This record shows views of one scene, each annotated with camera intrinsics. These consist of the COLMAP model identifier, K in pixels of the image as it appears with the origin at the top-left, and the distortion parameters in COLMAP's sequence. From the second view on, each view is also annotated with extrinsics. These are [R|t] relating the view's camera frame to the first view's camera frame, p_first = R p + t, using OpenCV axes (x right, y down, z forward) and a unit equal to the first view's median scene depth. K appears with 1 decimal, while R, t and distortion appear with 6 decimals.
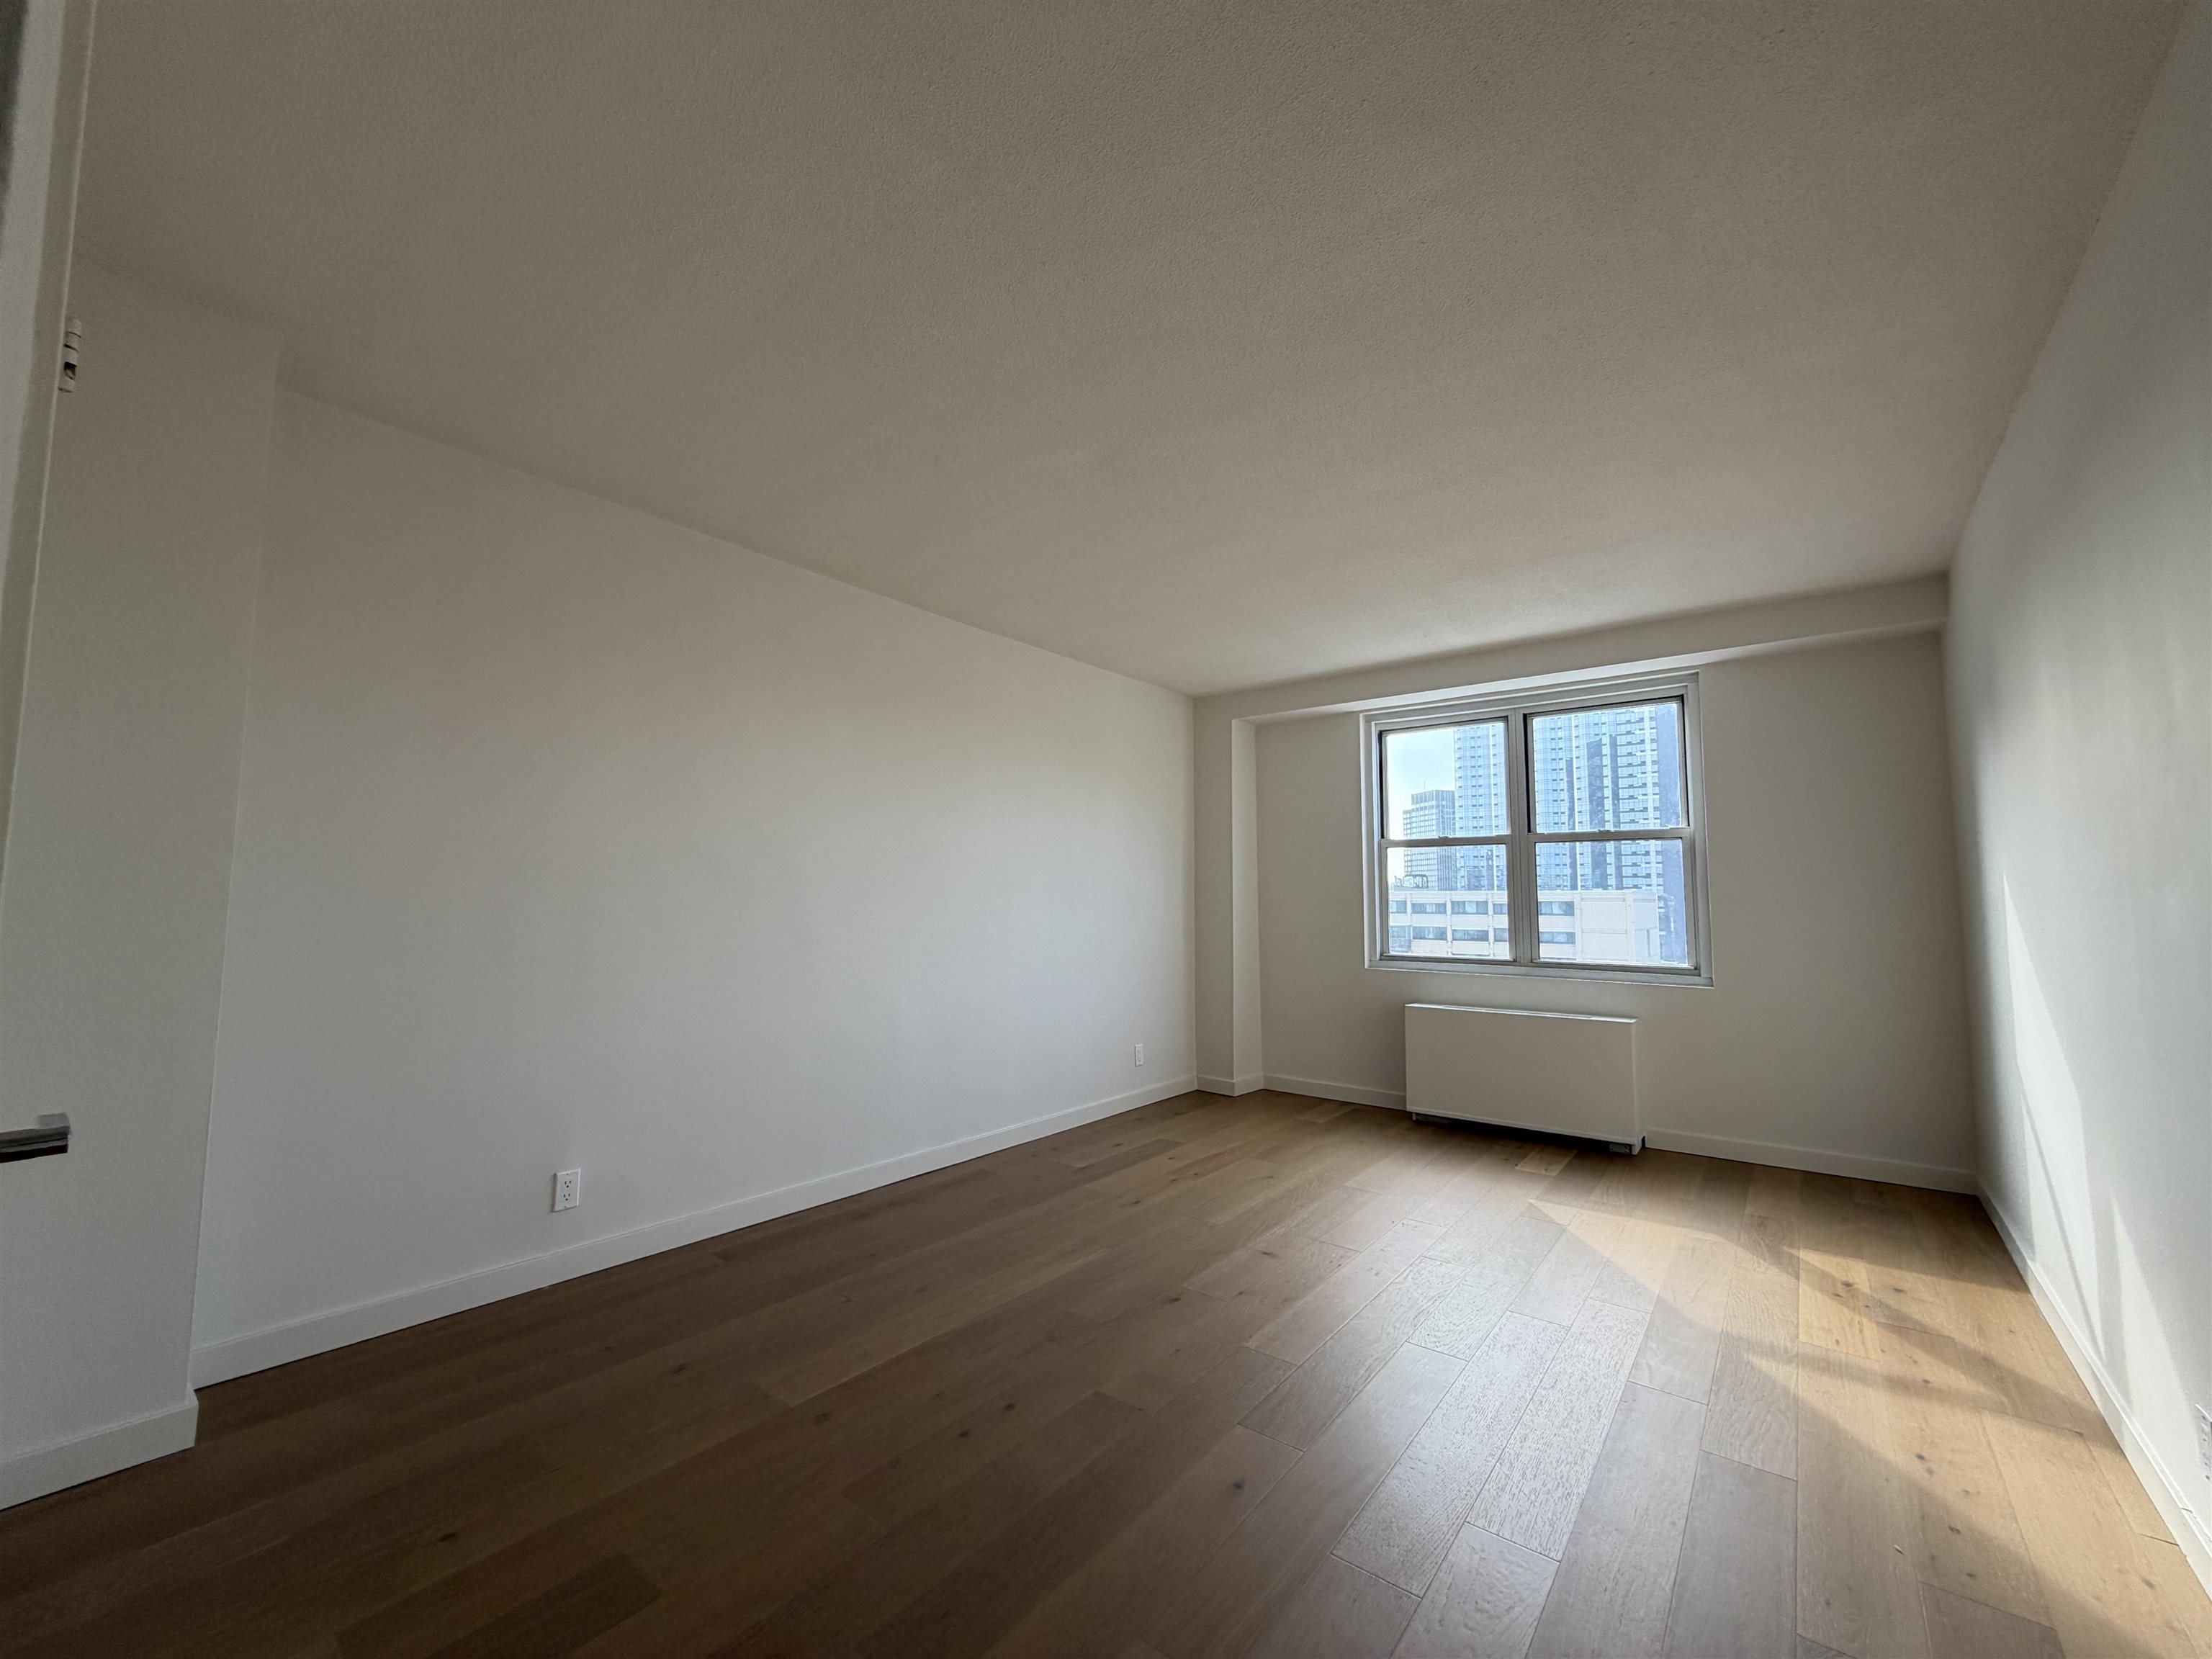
lens RADIAL K [[880.9, 0, 1109.2], [0, 880.9, 818.8], [0, 0, 1]] dist [0.003740, -0.000422]
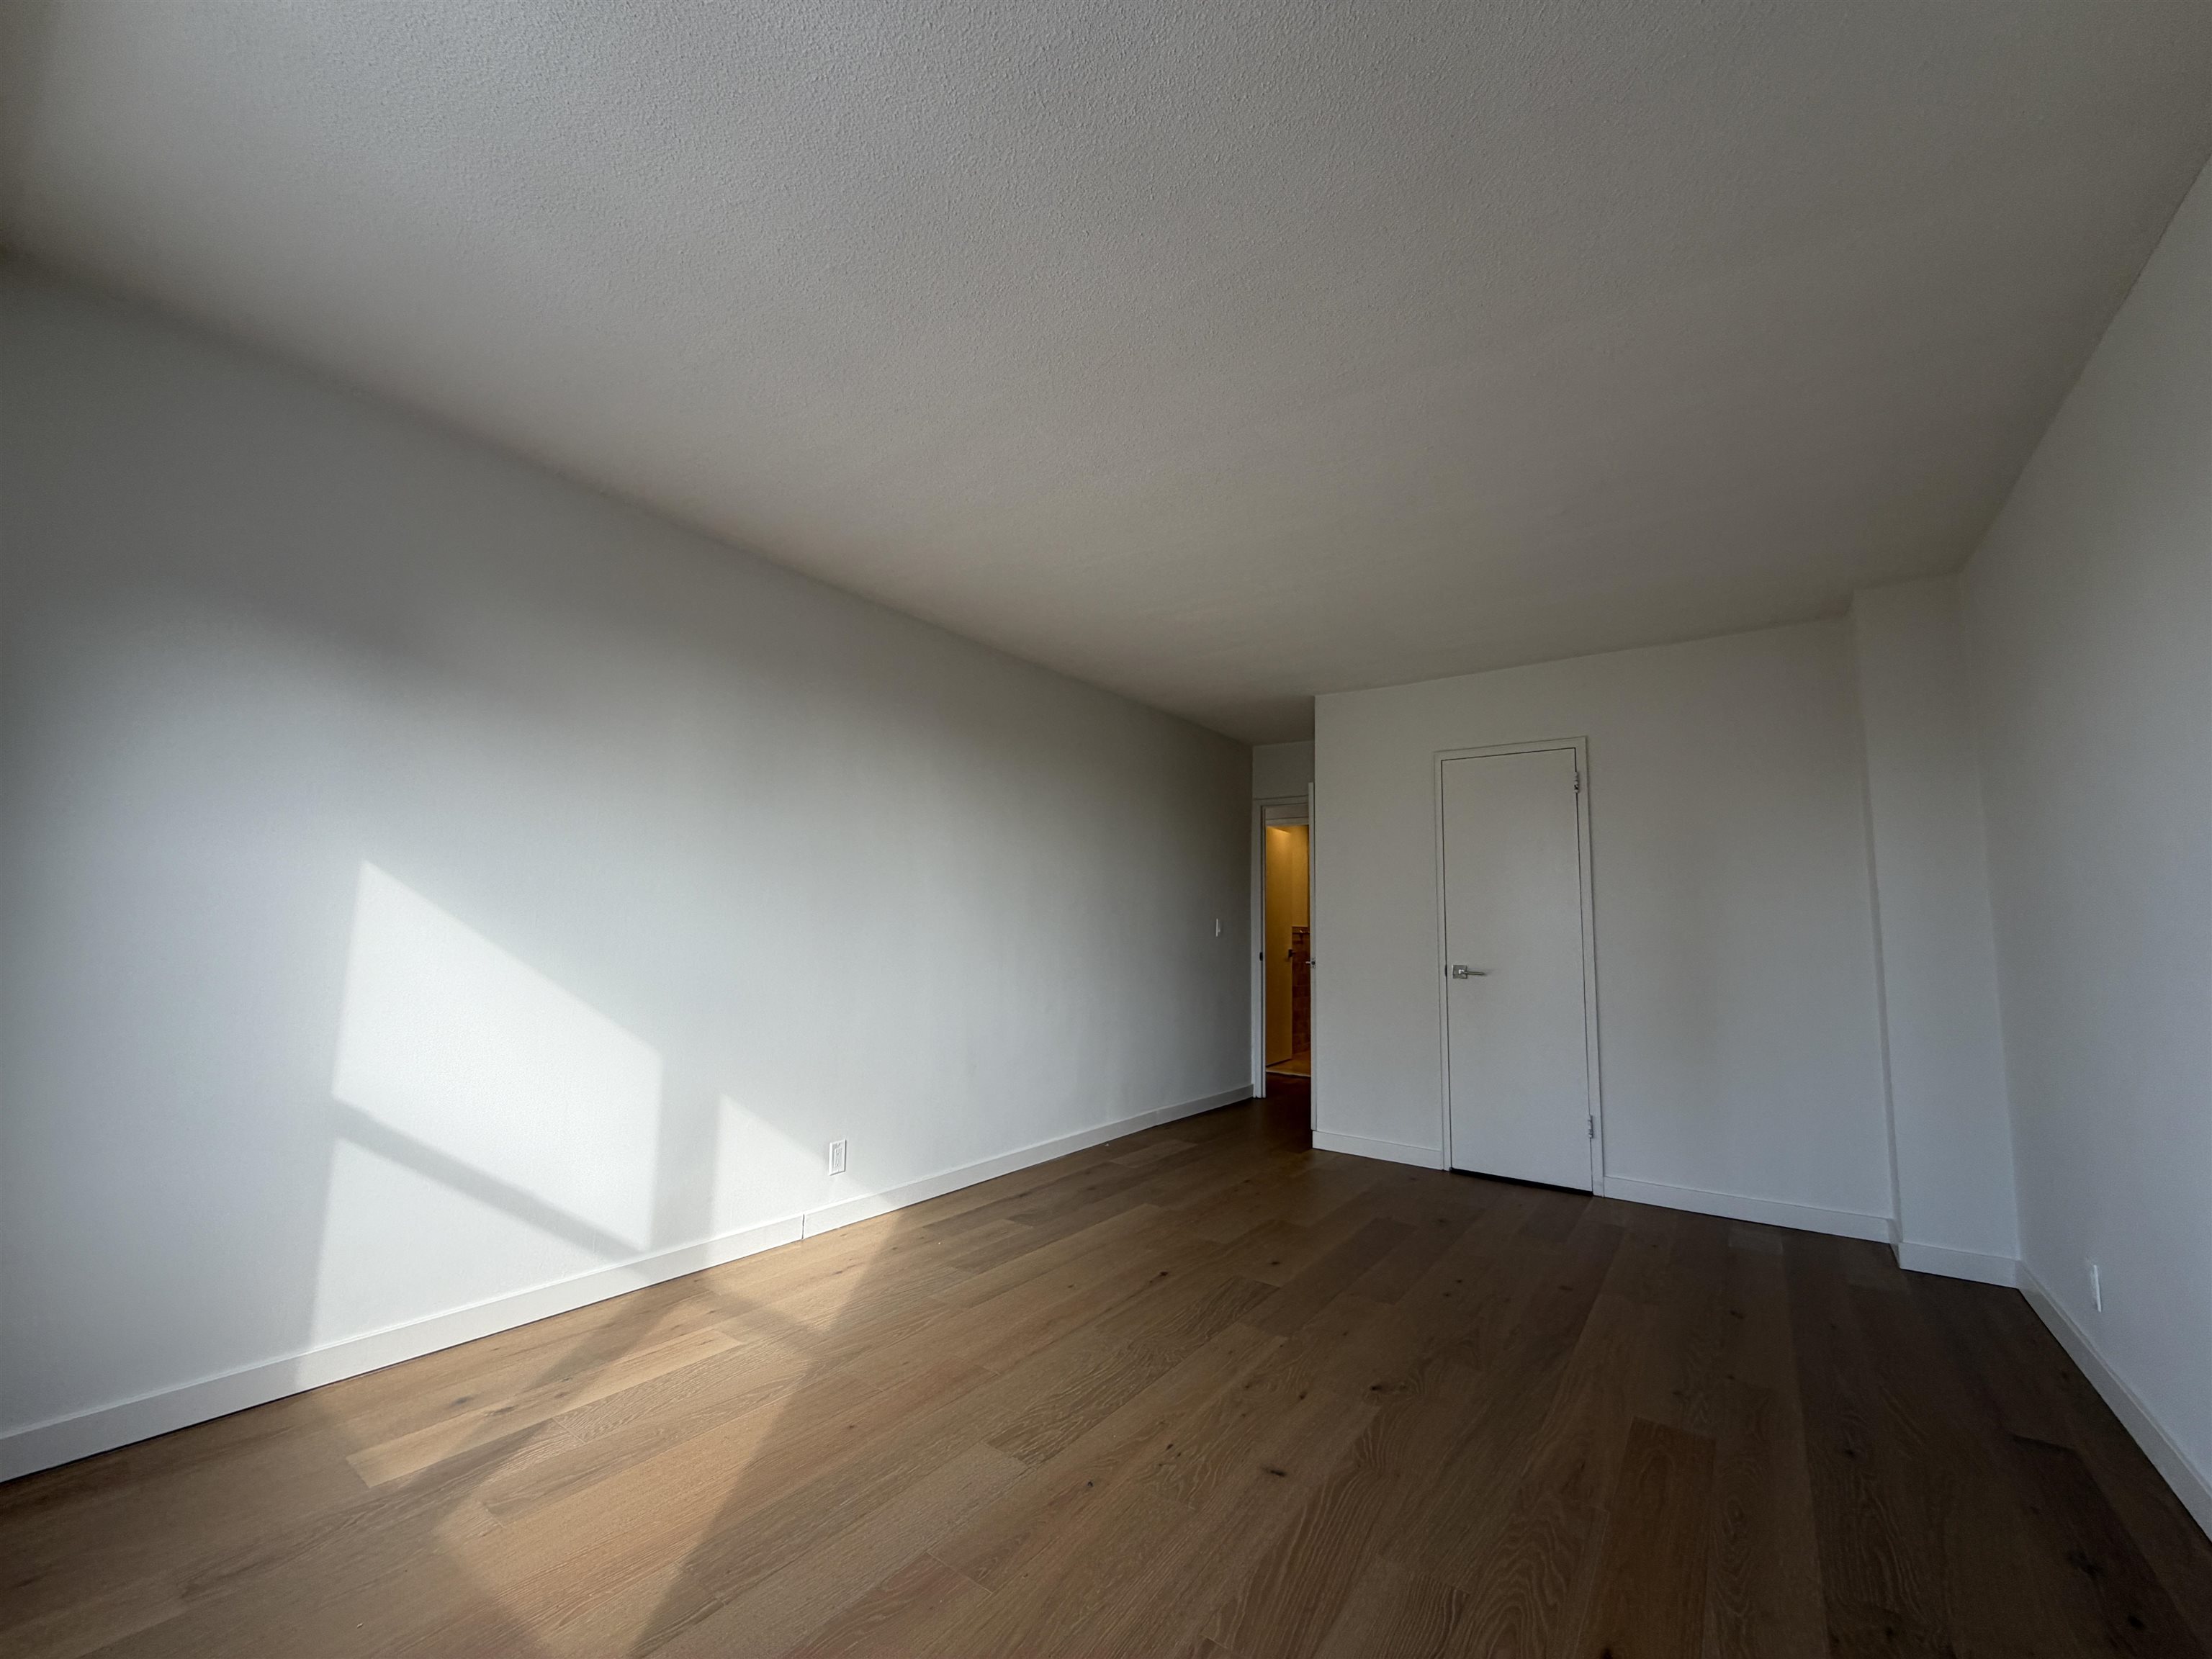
lens RADIAL K [[880.9, 0, 1106.3], [0, 880.9, 830.0], [0, 0, 1]] dist [0.003740, -0.000422]
pose [[-0.999024, -0.029536, -0.032831, 0.361521], [-0.022230, 0.978708, -0.204049, 0.184338], [0.038159, -0.203120, -0.978410, 1.842795]]
